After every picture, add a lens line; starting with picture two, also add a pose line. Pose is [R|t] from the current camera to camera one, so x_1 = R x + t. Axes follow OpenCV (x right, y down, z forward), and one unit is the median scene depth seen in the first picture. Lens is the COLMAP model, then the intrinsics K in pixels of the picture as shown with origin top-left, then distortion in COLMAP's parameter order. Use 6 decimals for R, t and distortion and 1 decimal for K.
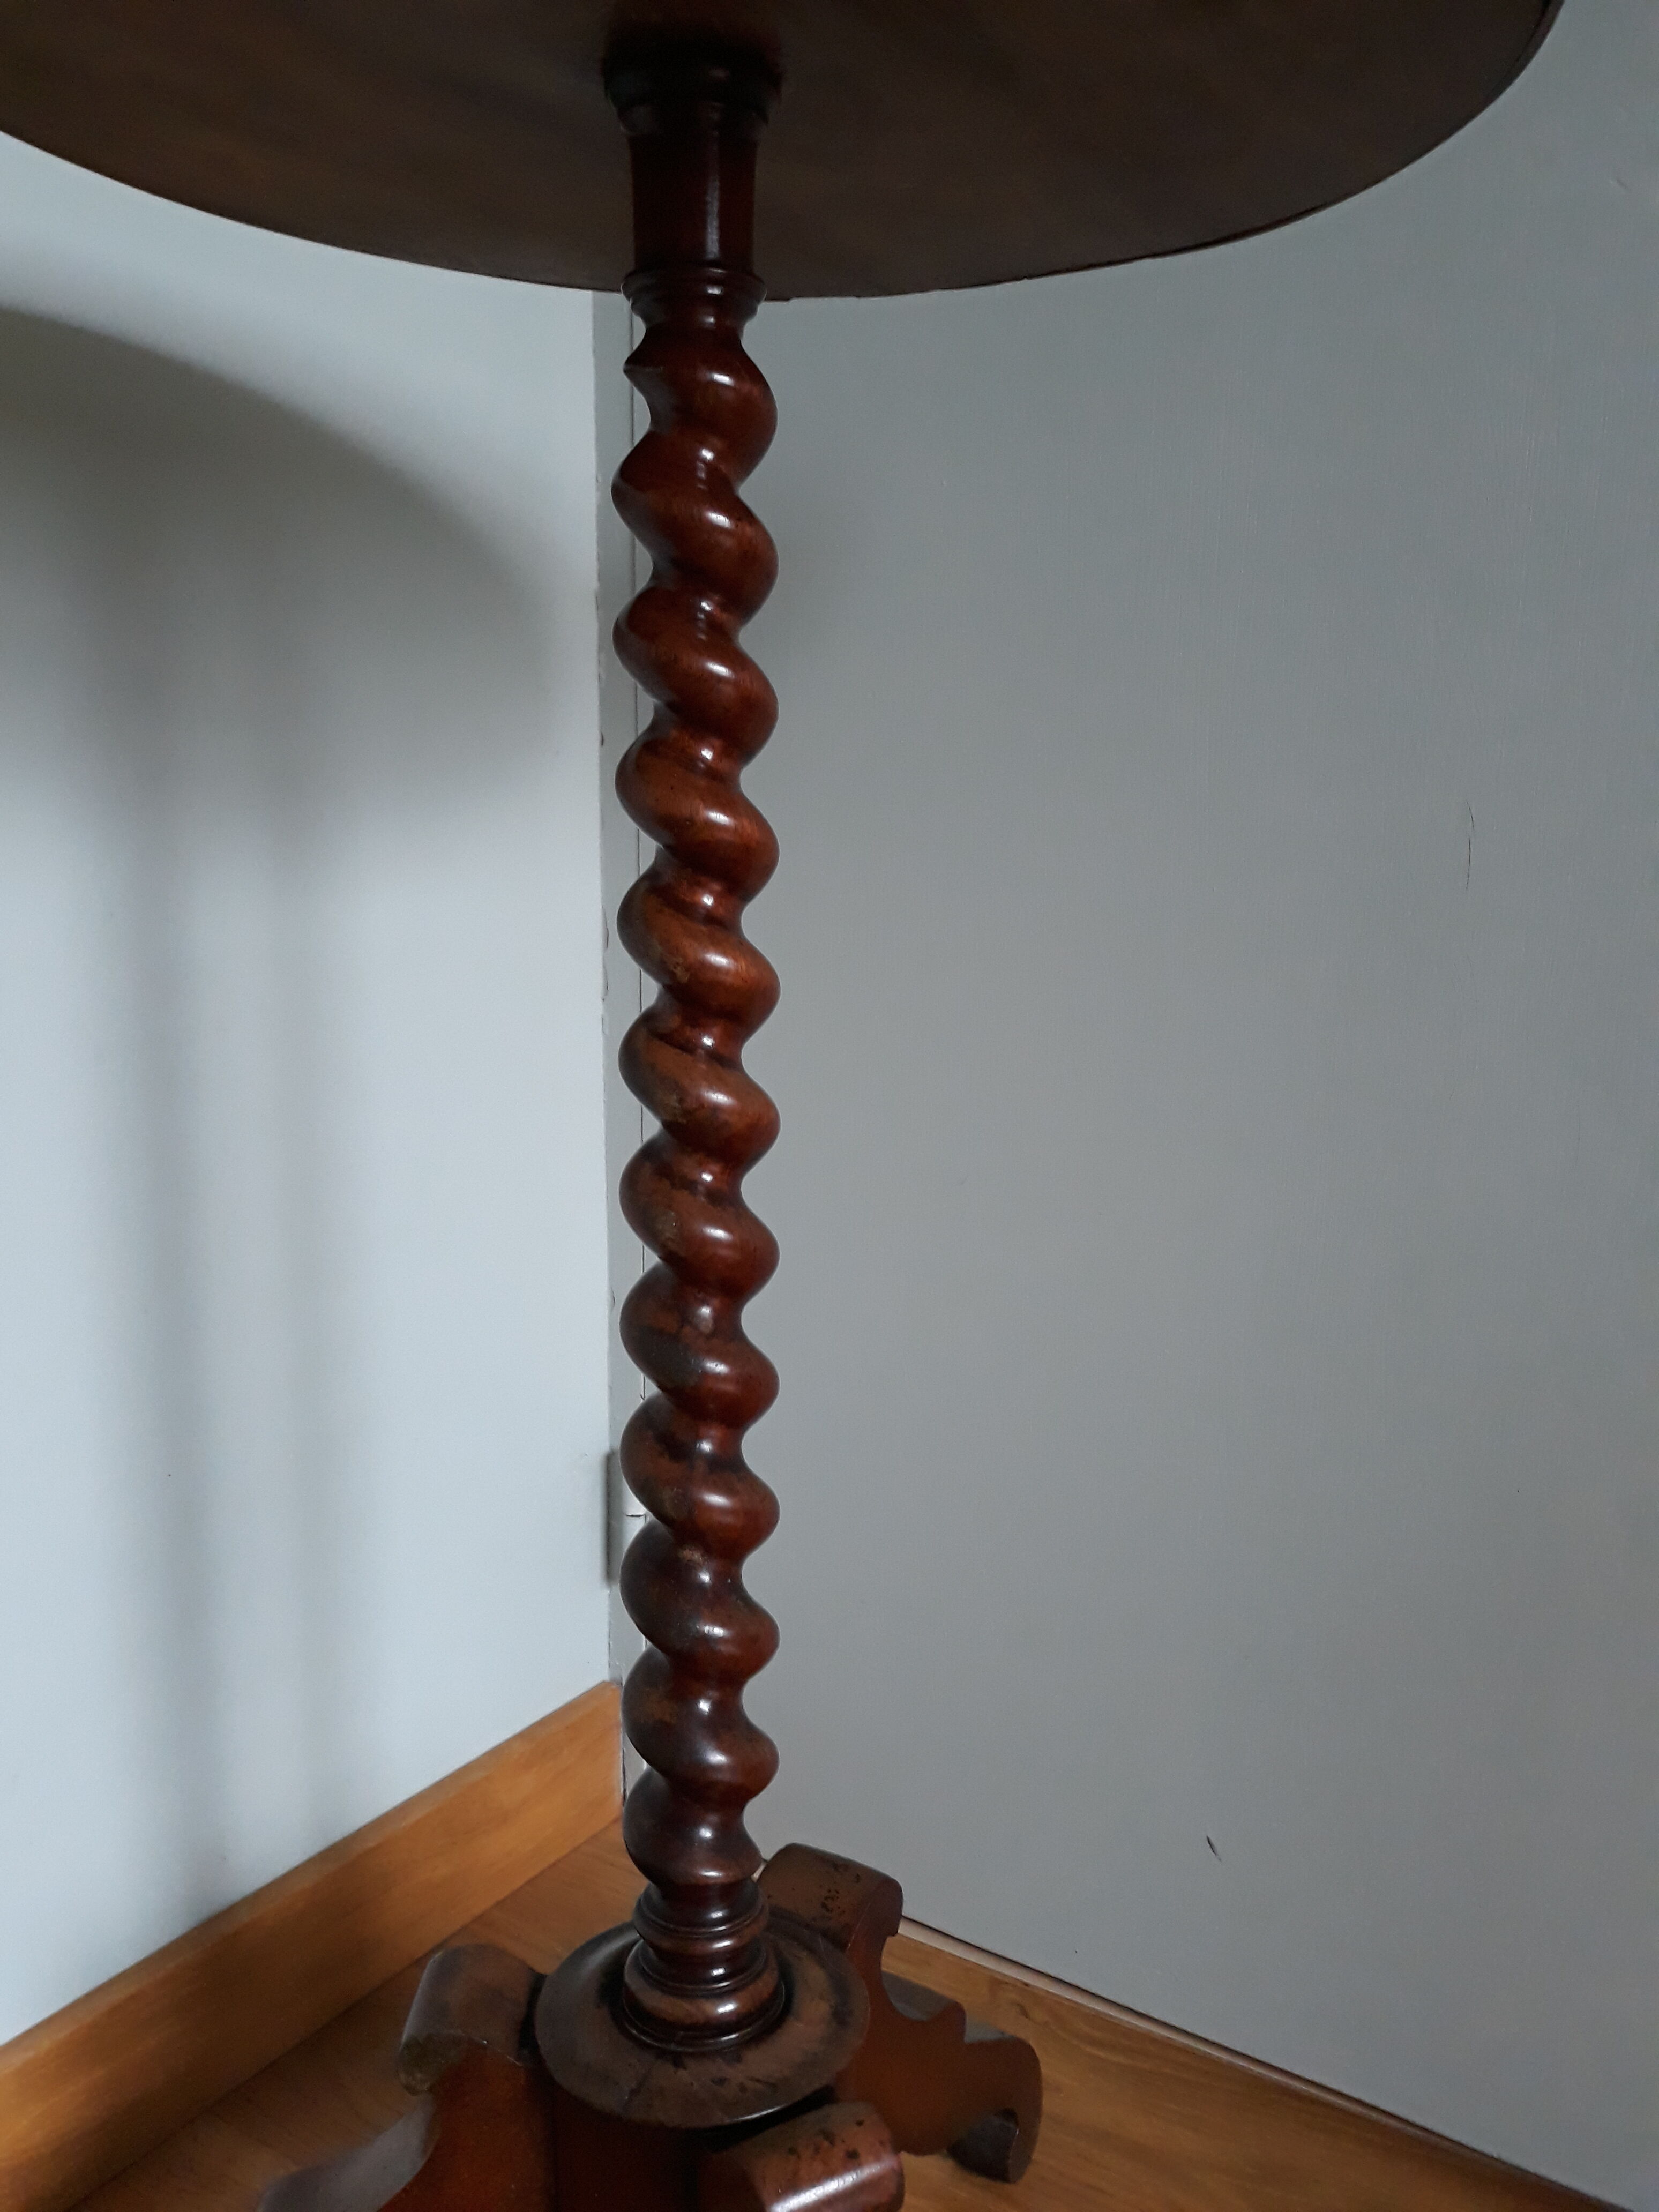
lens RADIAL K [[1715.1, 0, 829.5], [0, 1715.1, 1106.0], [0, 0, 1]] dist [-0.001131, -0.058359]
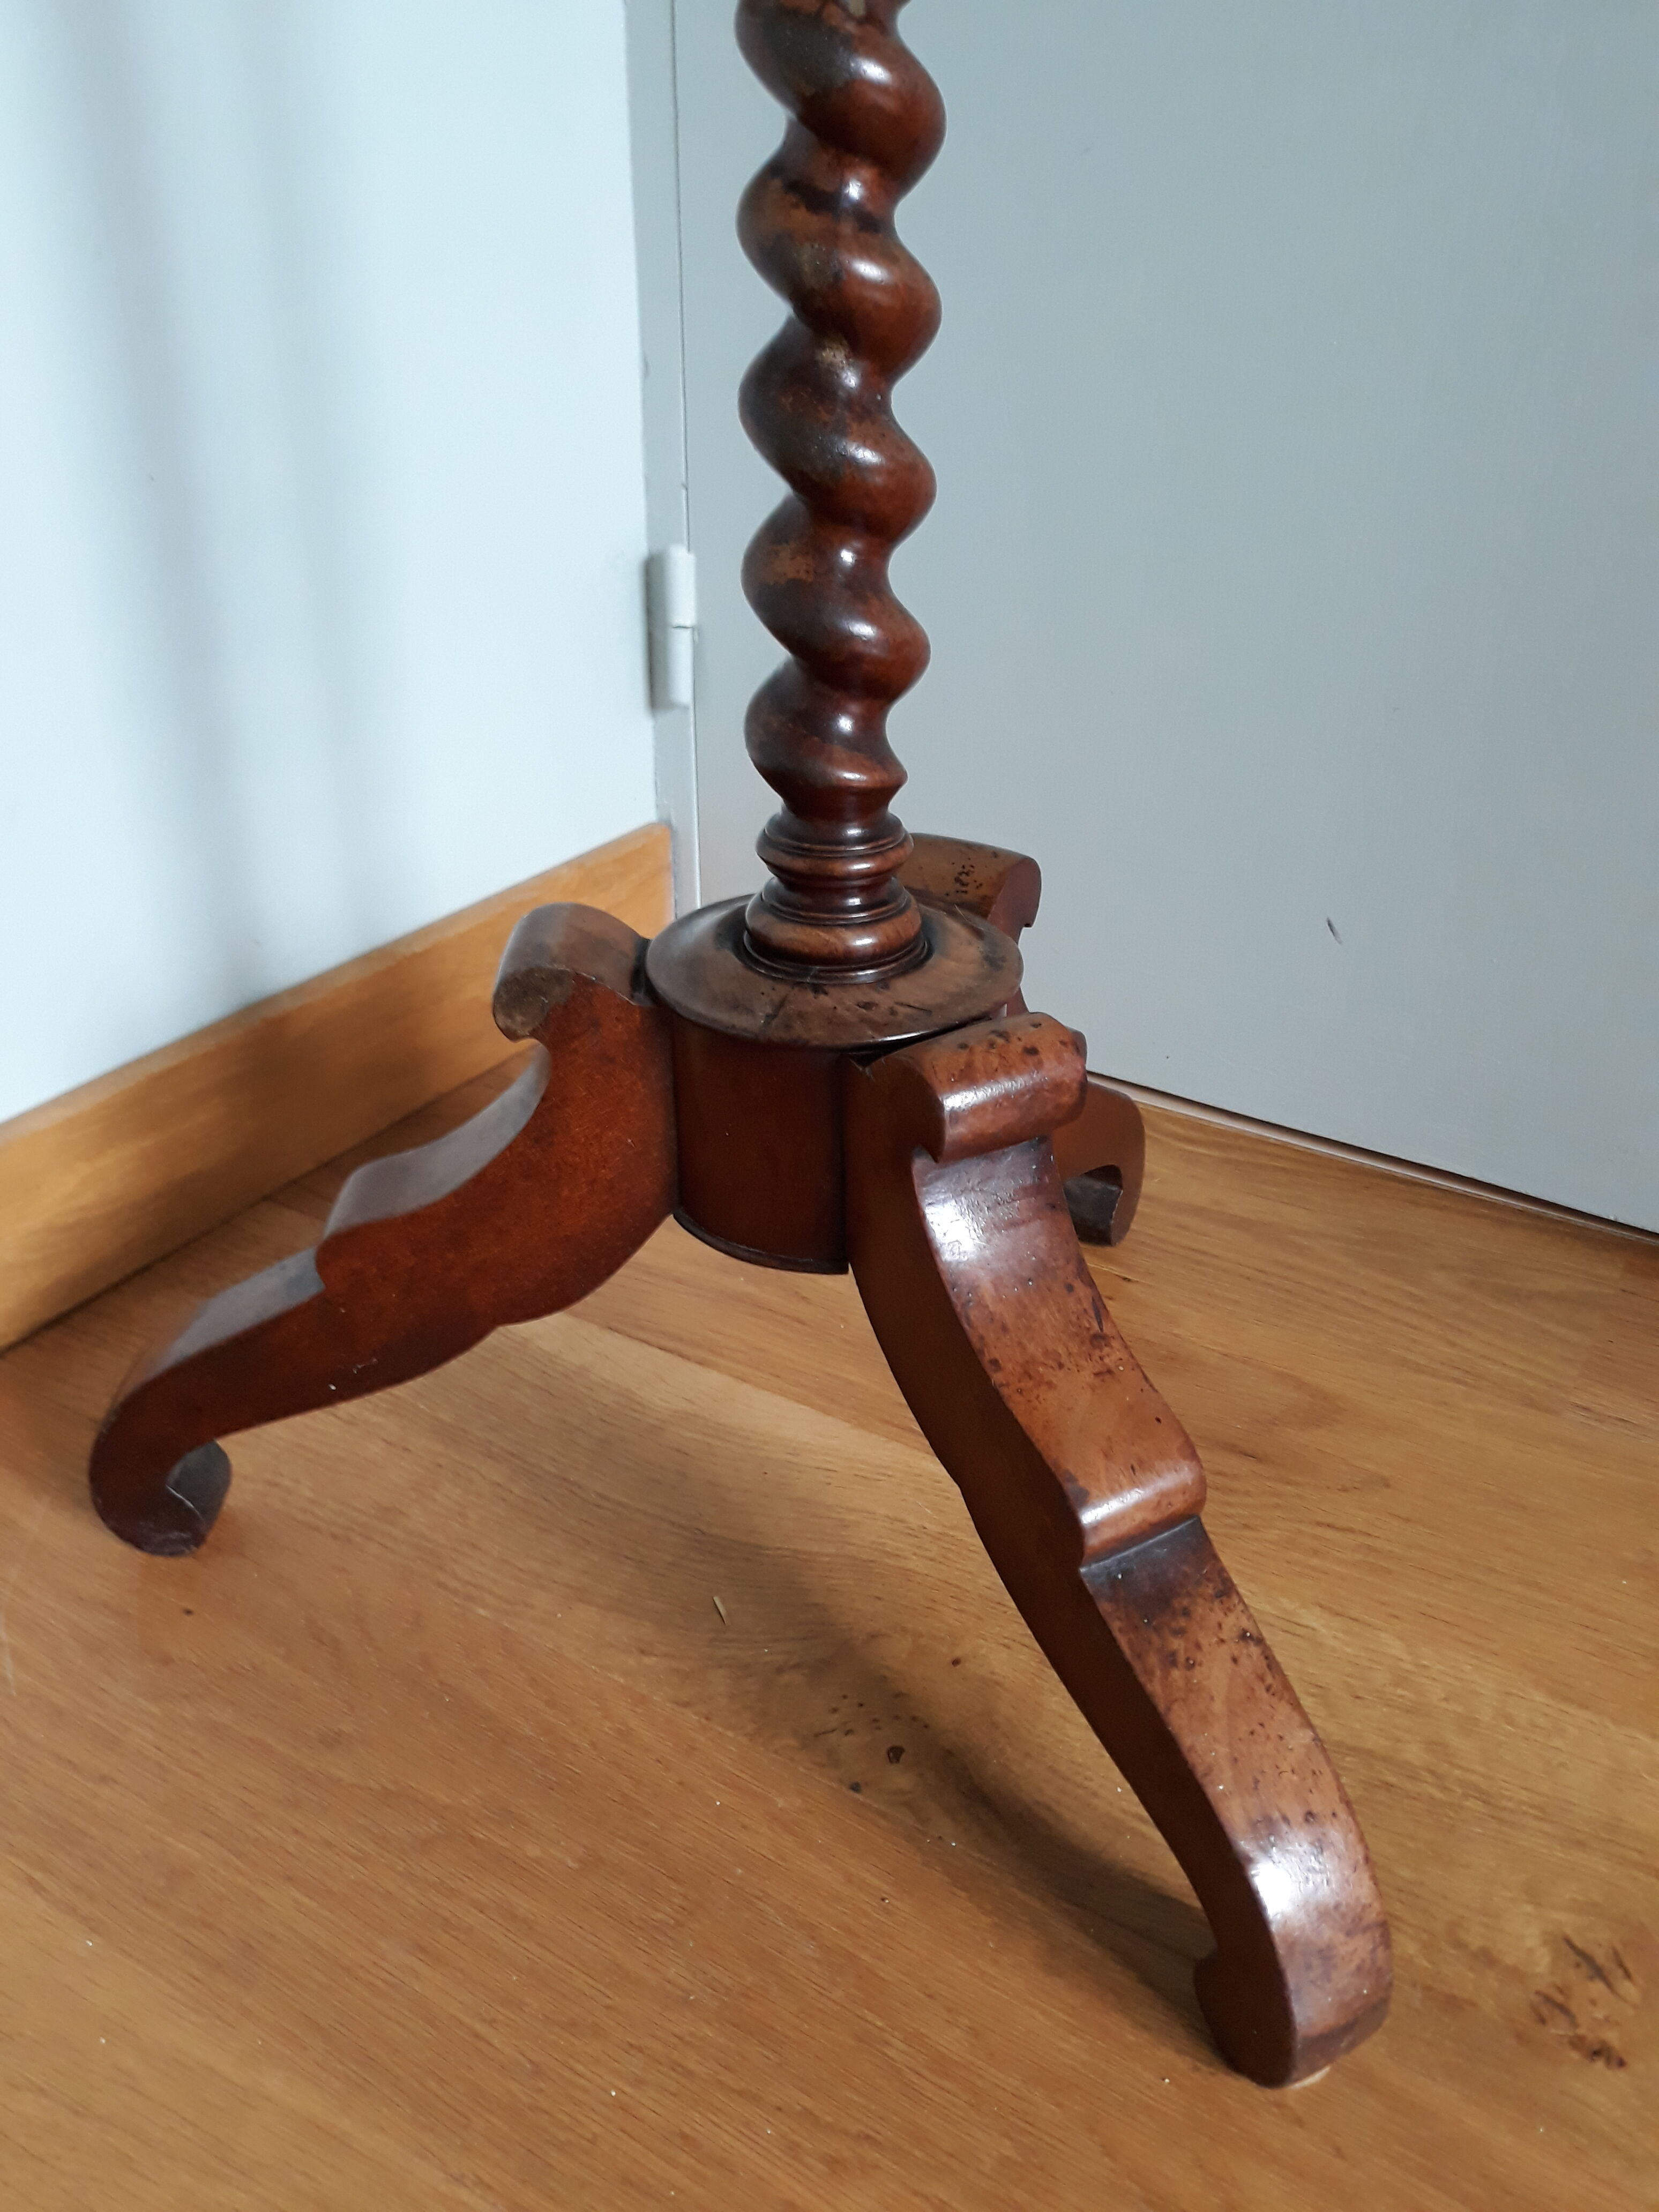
lens RADIAL K [[1715.1, 0, 829.5], [0, 1715.1, 1106.0], [0, 0, 1]] dist [-0.001131, -0.058359]
pose [[0.999831, -0.008880, 0.016068, -0.095693], [0.002914, 0.940892, 0.338695, 0.312926], [-0.018126, -0.338591, 0.940759, 0.145792]]
